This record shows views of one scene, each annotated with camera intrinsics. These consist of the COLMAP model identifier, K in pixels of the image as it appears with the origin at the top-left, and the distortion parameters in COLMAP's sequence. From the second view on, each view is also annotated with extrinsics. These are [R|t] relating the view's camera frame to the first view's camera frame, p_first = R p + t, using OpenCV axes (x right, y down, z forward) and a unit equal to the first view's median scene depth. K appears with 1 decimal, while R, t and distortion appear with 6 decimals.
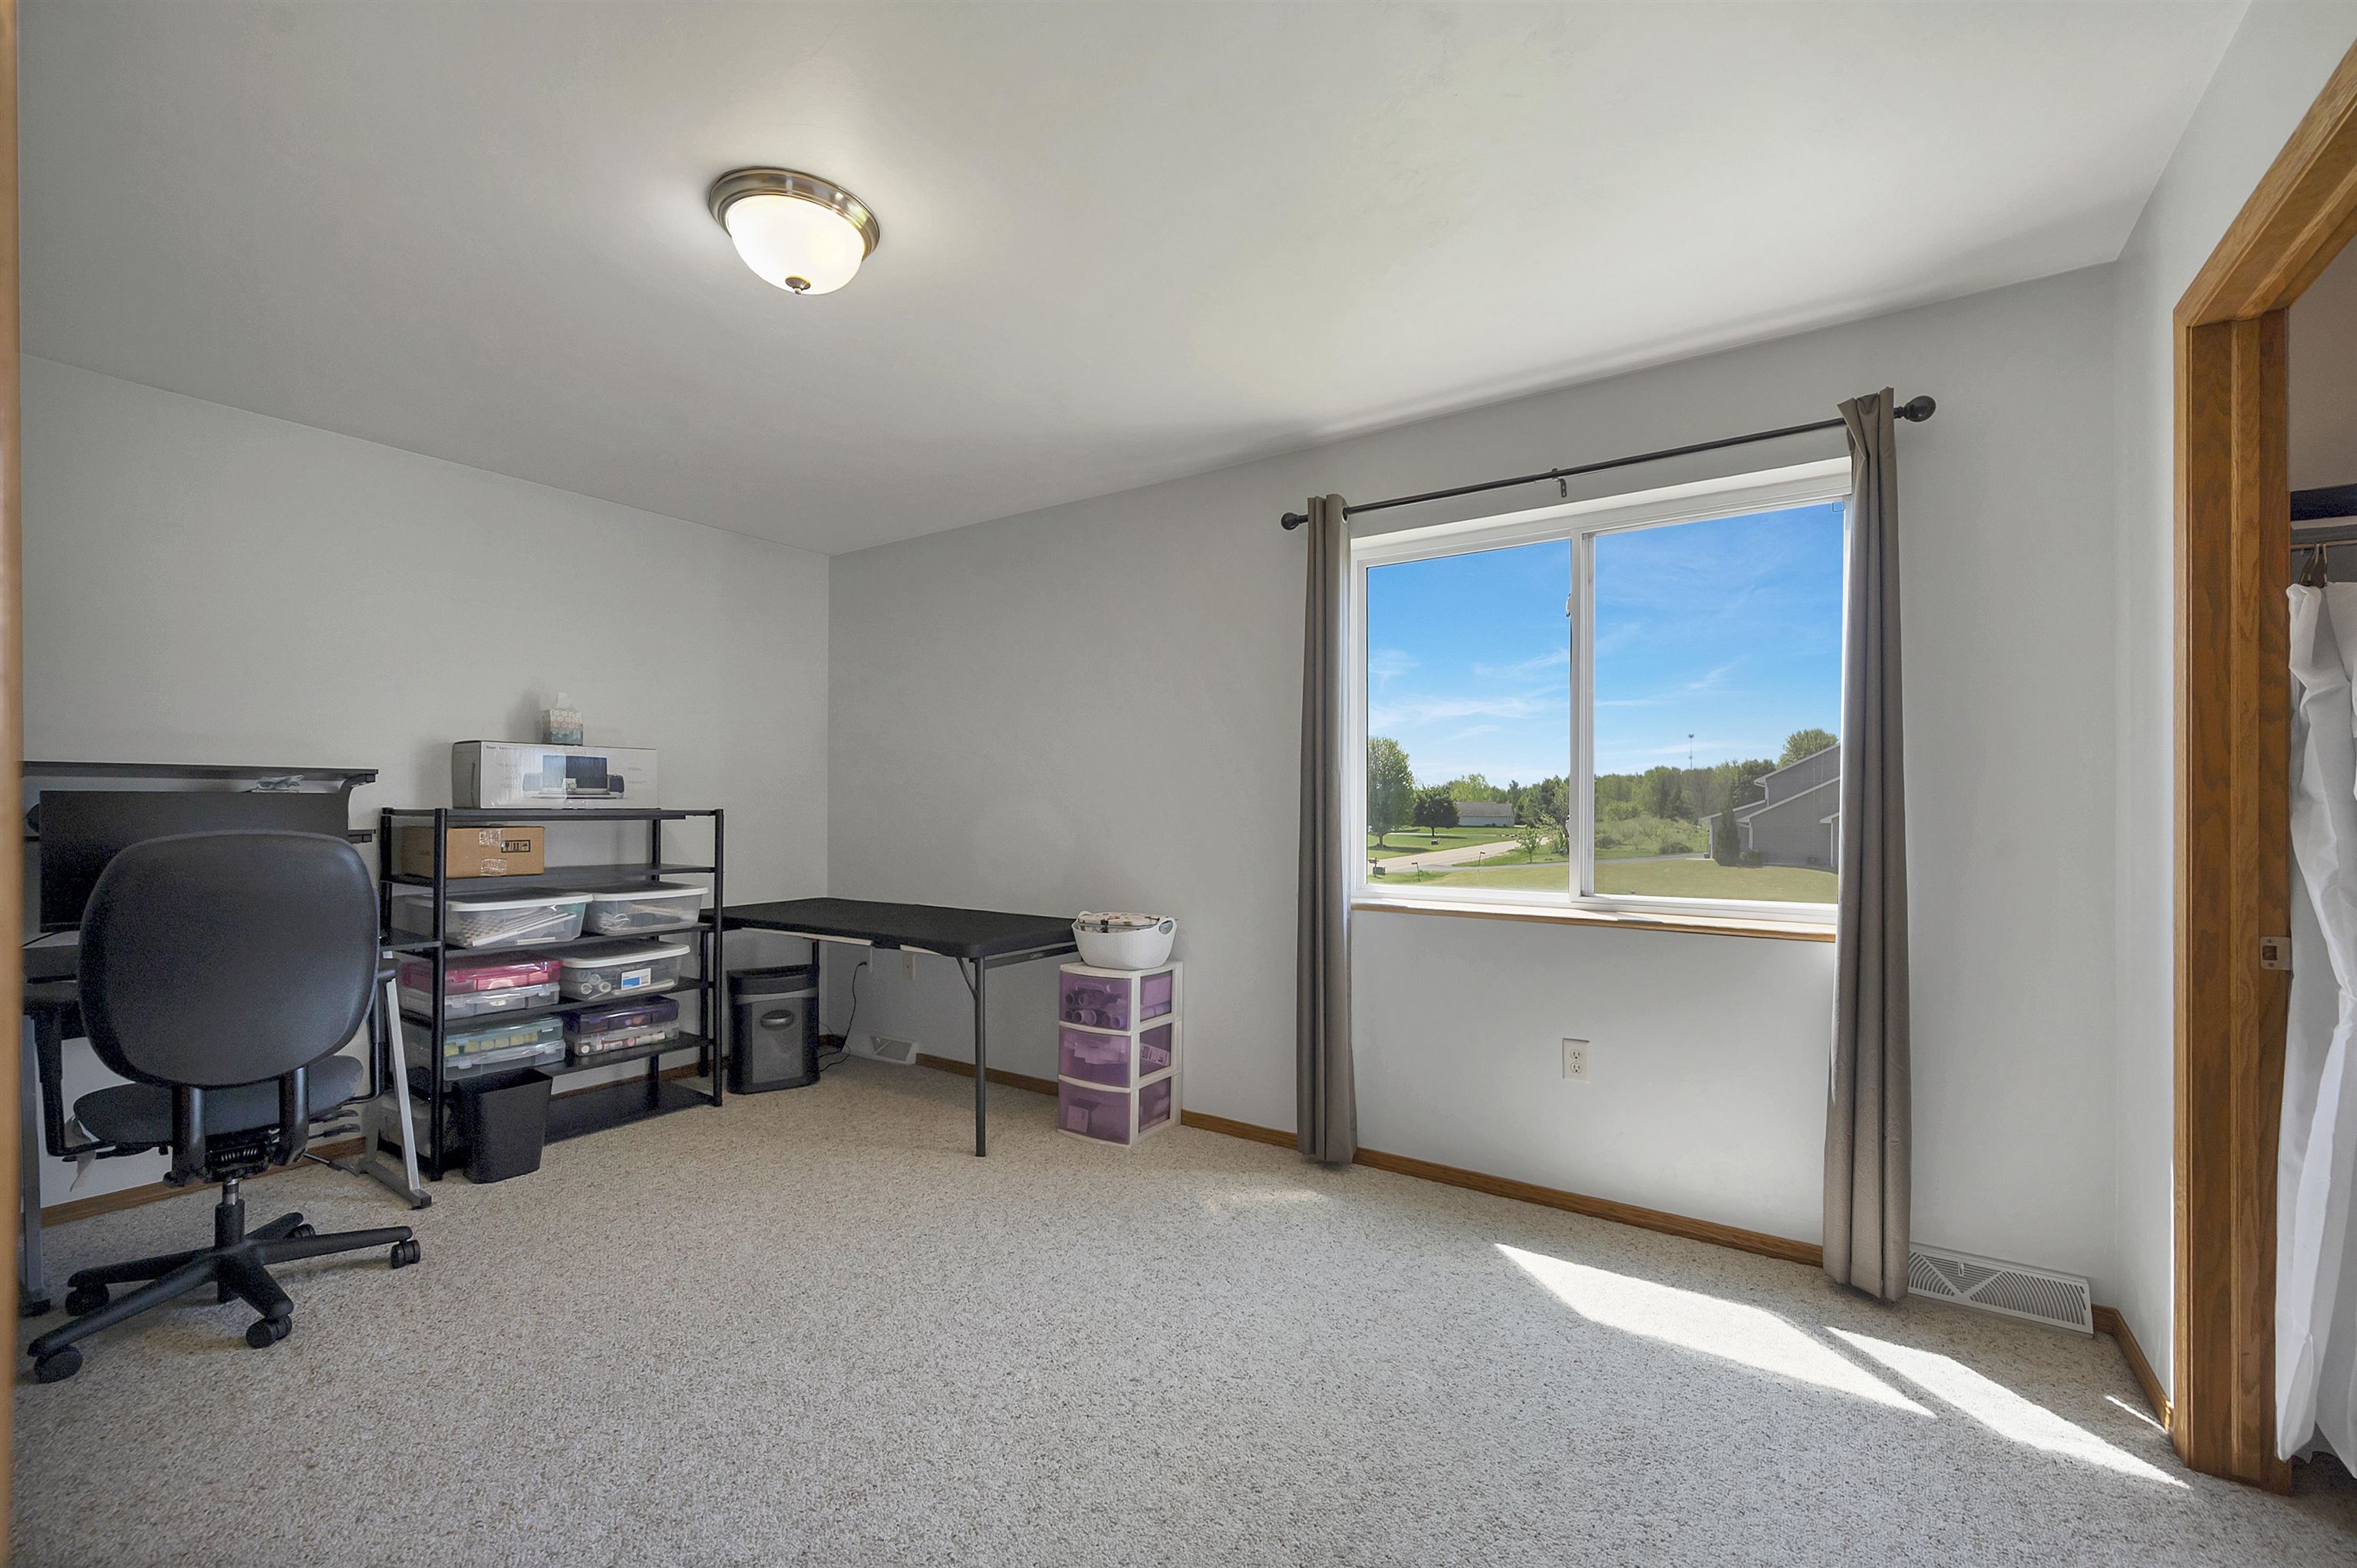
lens RADIAL K [[964.6, 0, 1188.4], [0, 964.6, 822.2], [0, 0, 1]] dist [-0.003284, -0.000243]
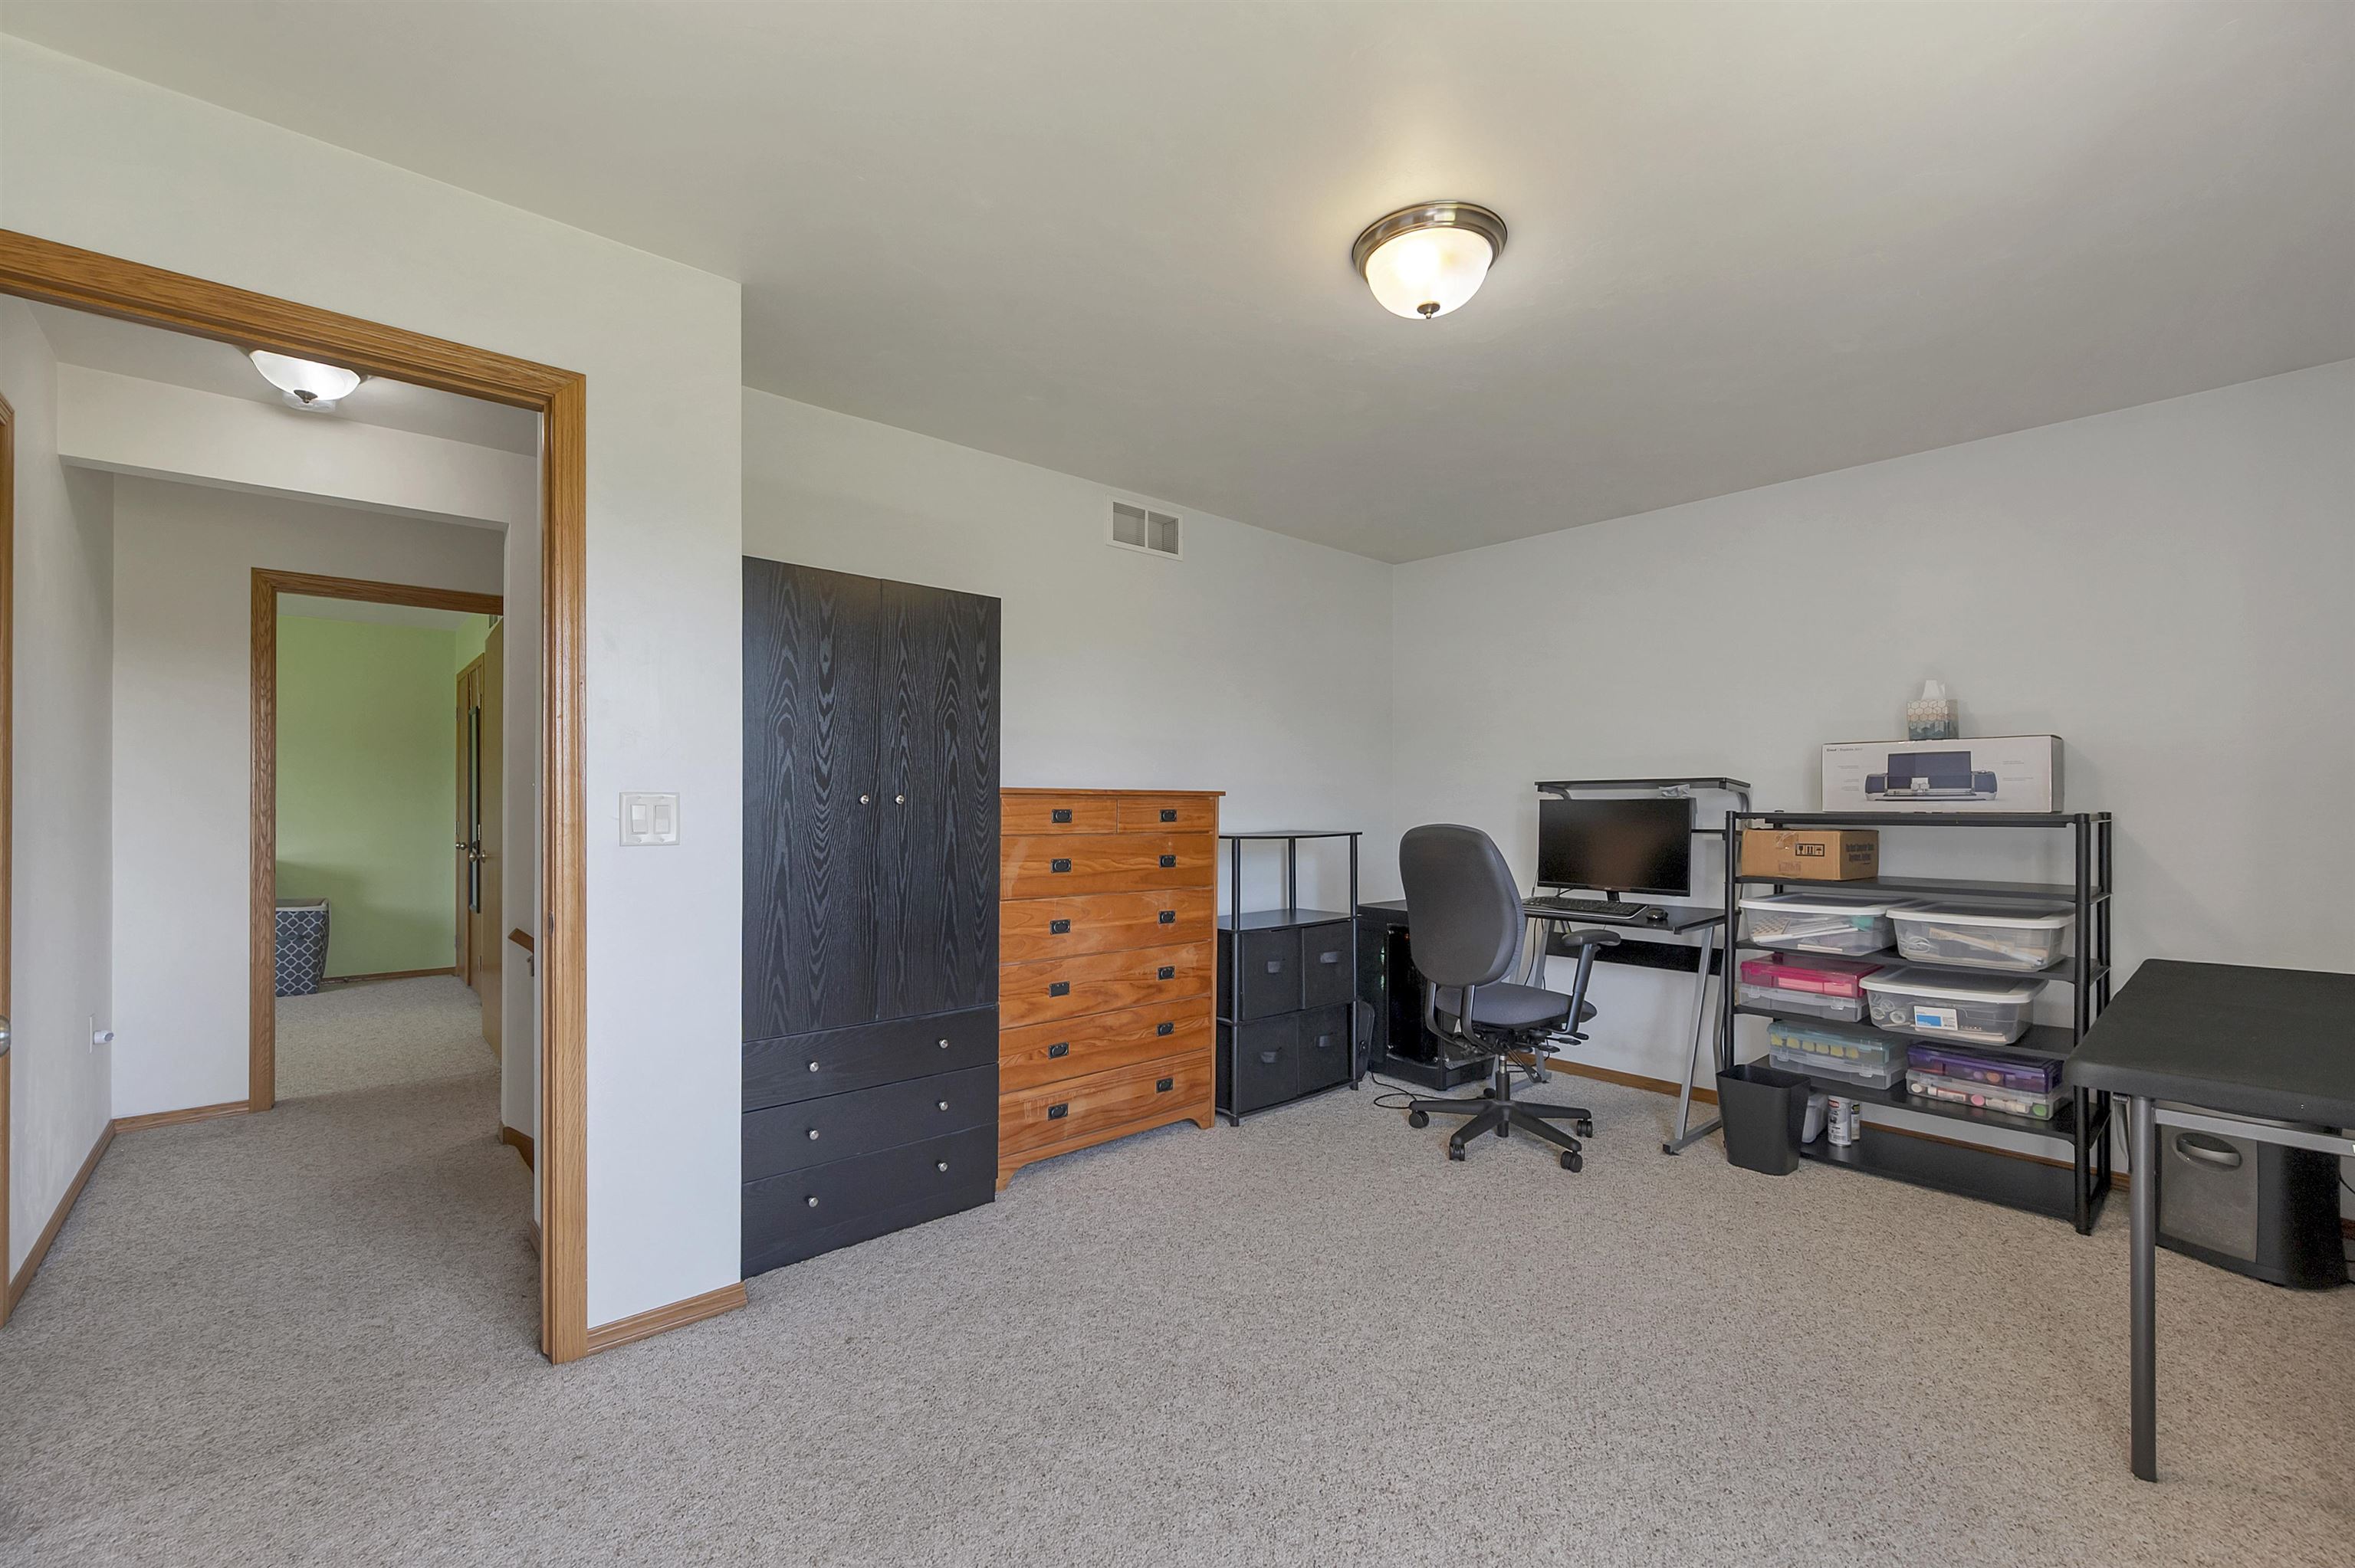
lens RADIAL K [[969.8, 0, 1173.2], [0, 969.8, 800.1], [0, 0, 1]] dist [0.001037, -0.000537]
pose [[-0.249375, -0.006580, -0.968385, 0.417465], [-0.013481, 0.999904, -0.003322, -0.013762], [0.968313, 0.012227, -0.249440, 0.594699]]
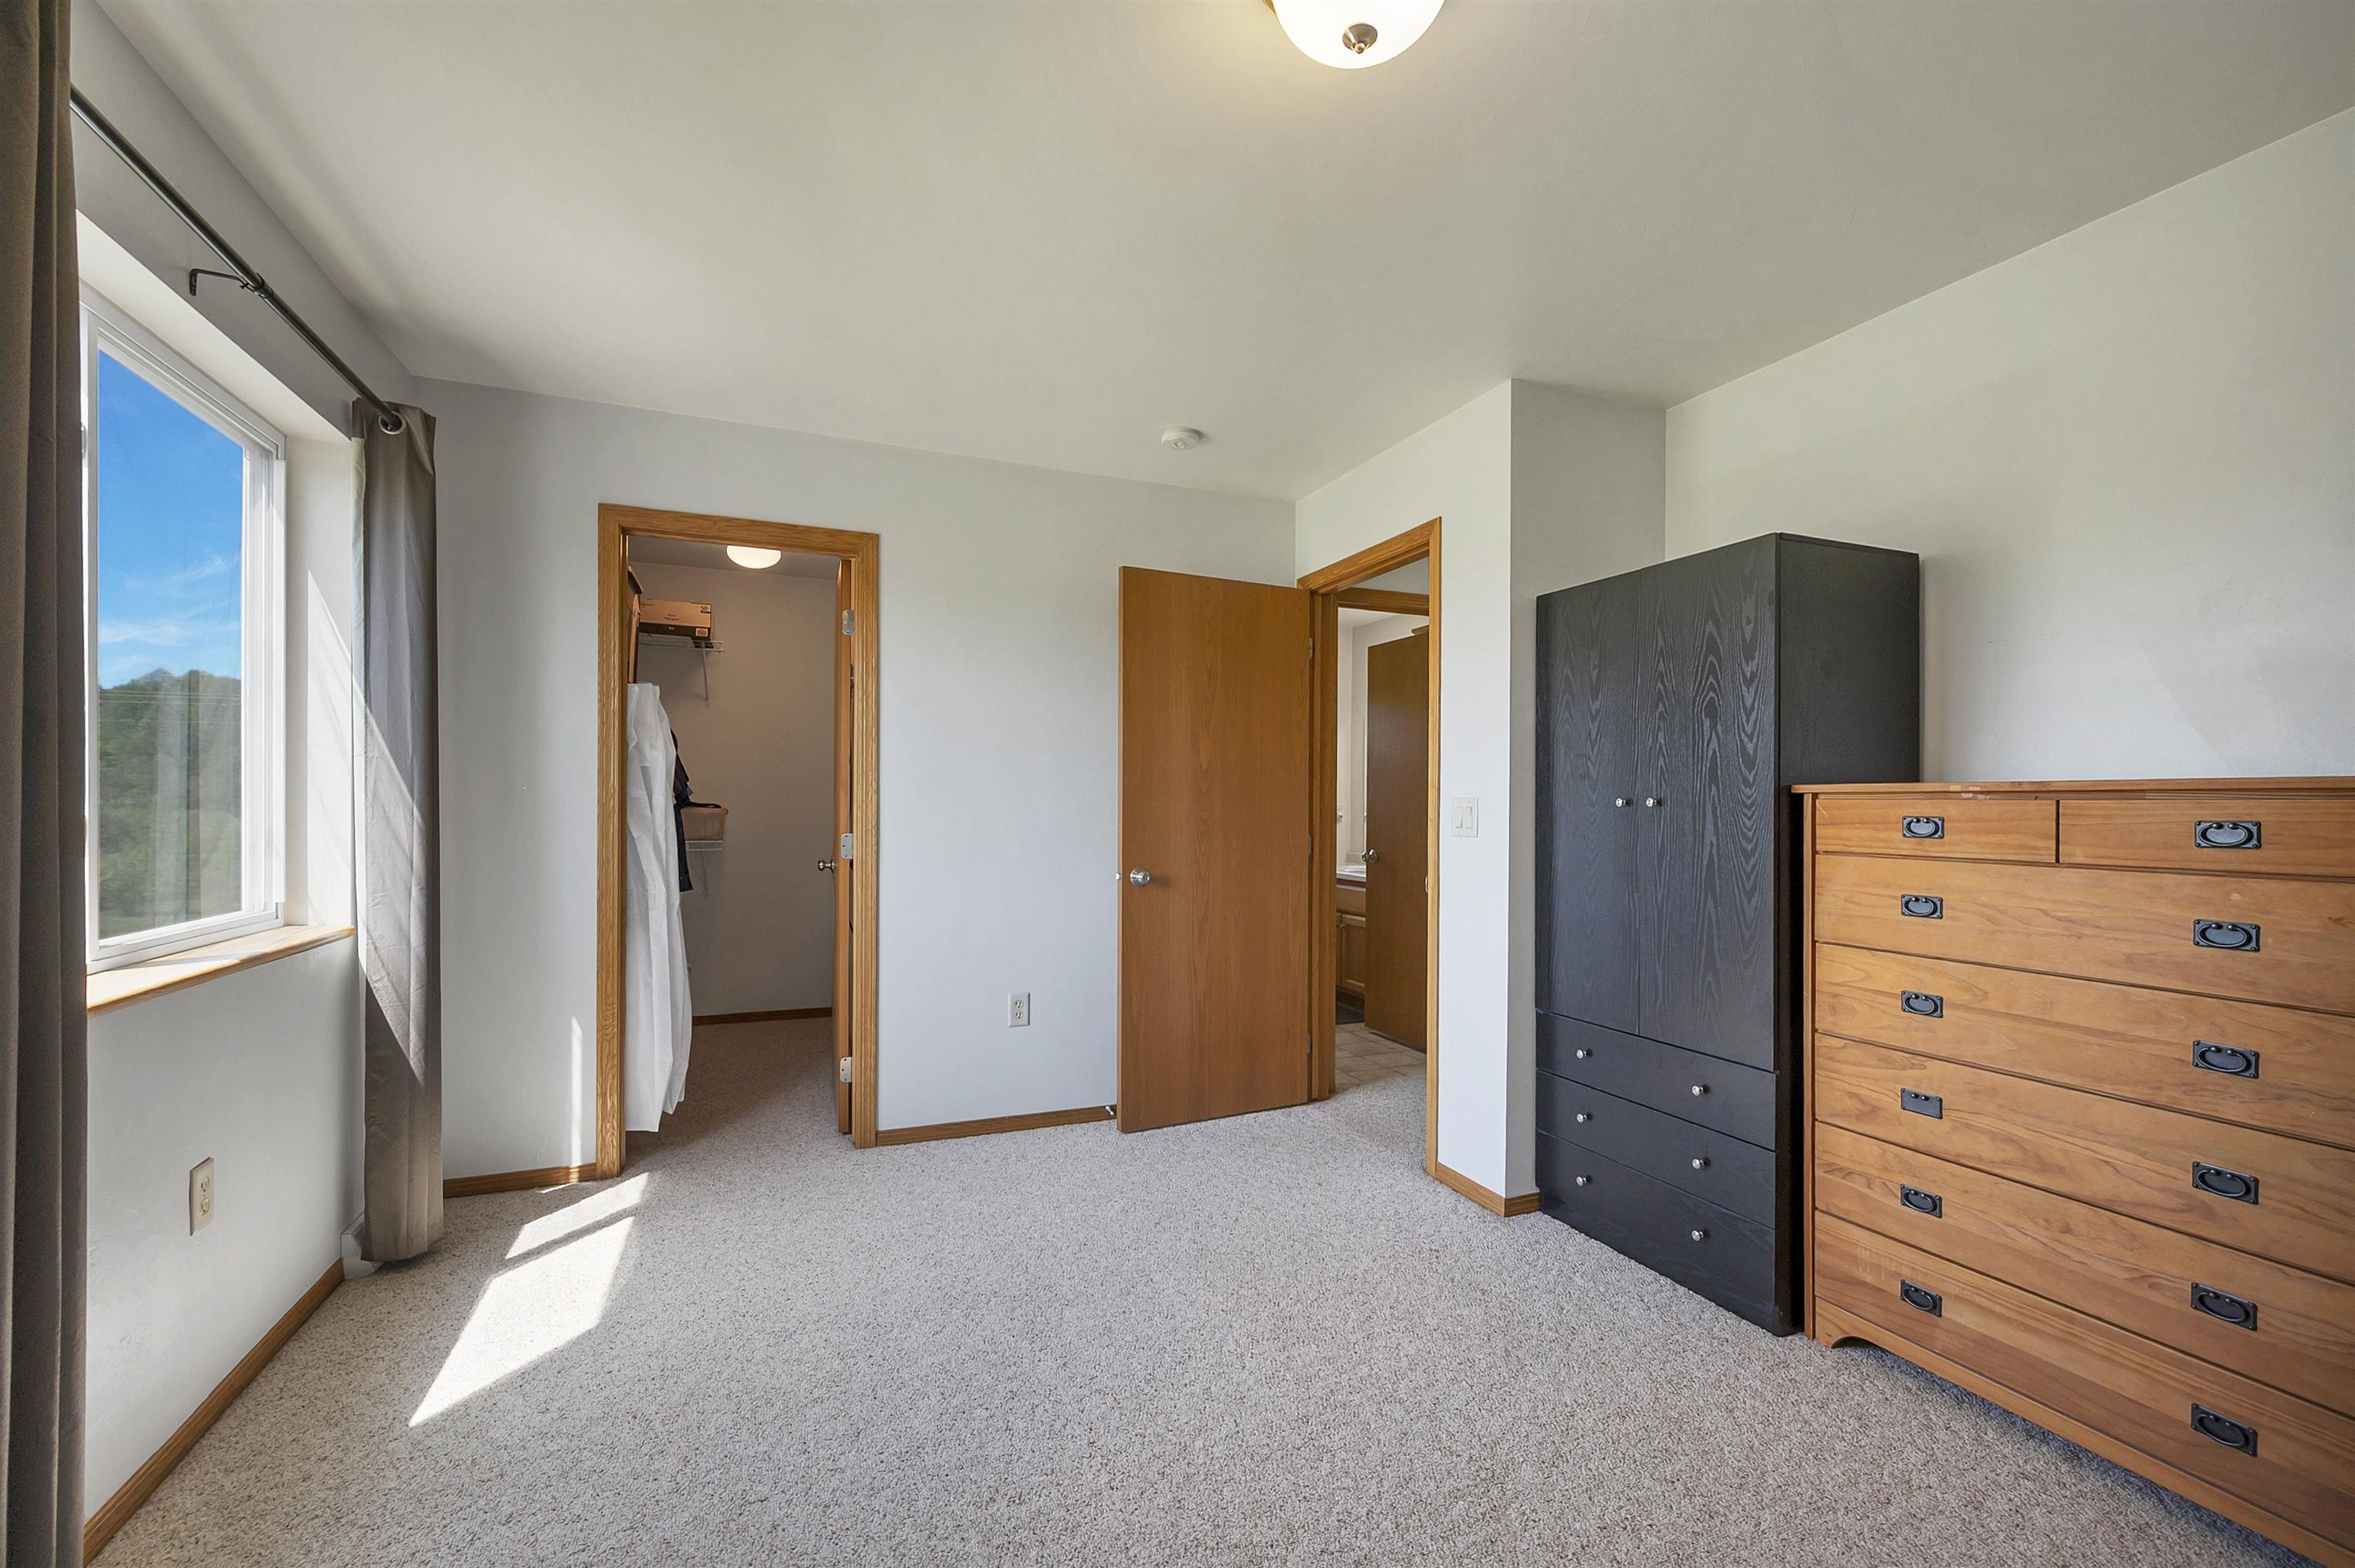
lens RADIAL K [[969.8, 0, 1179.9], [0, 969.8, 797.5], [0, 0, 1]] dist [0.001037, -0.000537]
pose [[-0.839271, -0.002137, 0.543710, -0.418525], [-0.000118, 0.999993, 0.003748, -0.020117], [-0.543714, 0.003081, -0.839265, 0.998773]]
